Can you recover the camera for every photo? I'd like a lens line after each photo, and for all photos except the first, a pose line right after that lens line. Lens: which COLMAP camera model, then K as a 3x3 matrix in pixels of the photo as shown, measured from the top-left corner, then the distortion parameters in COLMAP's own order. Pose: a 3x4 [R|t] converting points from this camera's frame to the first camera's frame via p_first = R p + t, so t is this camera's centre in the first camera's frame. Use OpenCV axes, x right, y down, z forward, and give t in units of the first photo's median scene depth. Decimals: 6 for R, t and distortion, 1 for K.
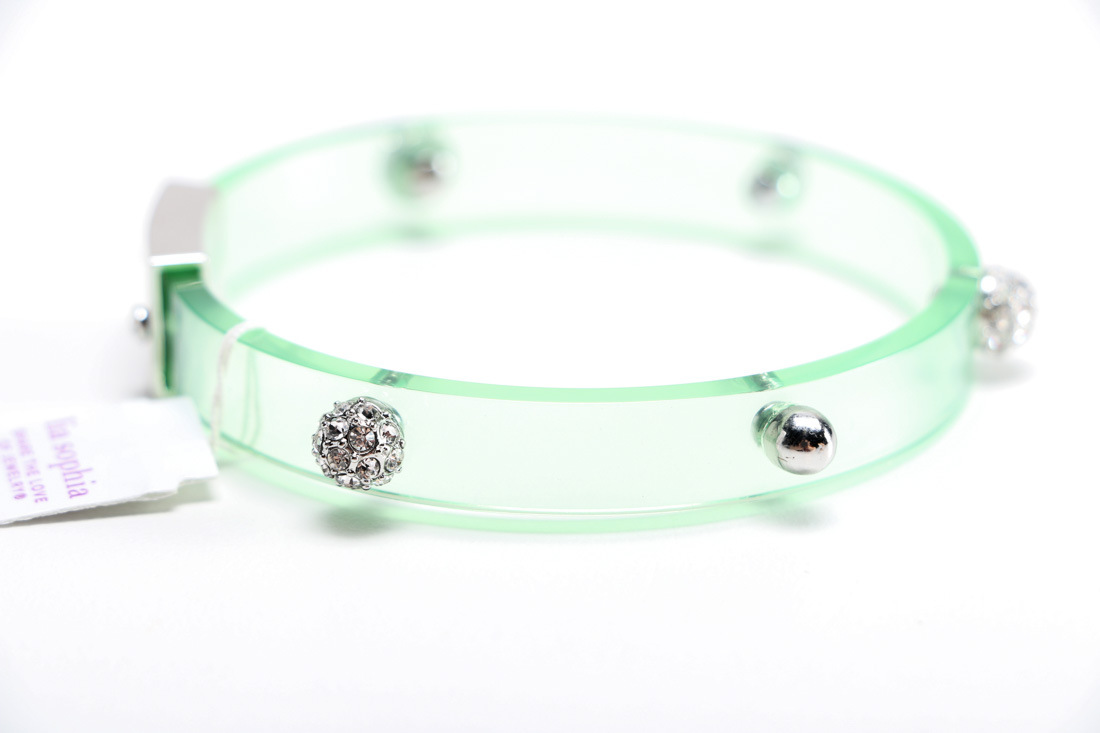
lens RADIAL K [[5837.0, 0, 550.0], [0, 5837.0, 366.5], [0, 0, 1]] dist [1.442038, -1.024268]
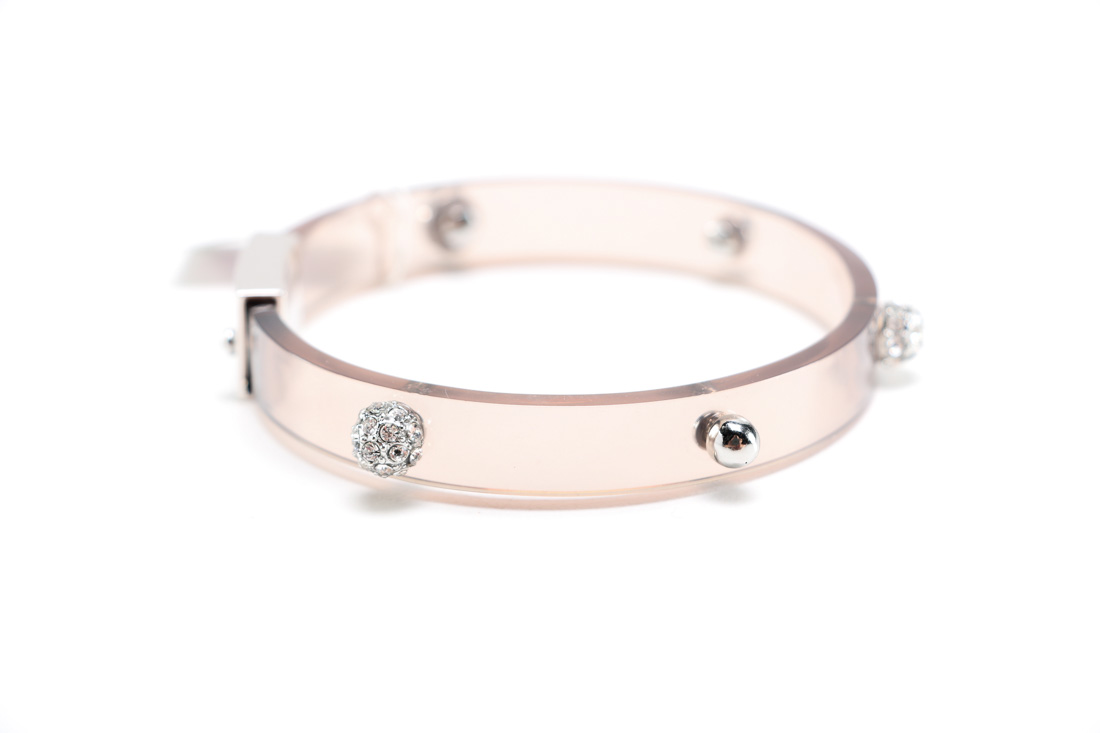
lens RADIAL K [[3951.2, 0, 550.0], [0, 3951.2, 366.5], [0, 0, 1]] dist [-0.000993, 0.120489]
pose [[0.999874, -0.006277, -0.014614, 0.013768], [0.006293, 0.999980, 0.001026, -0.002656], [0.014607, -0.001118, 0.999893, 0.148460]]
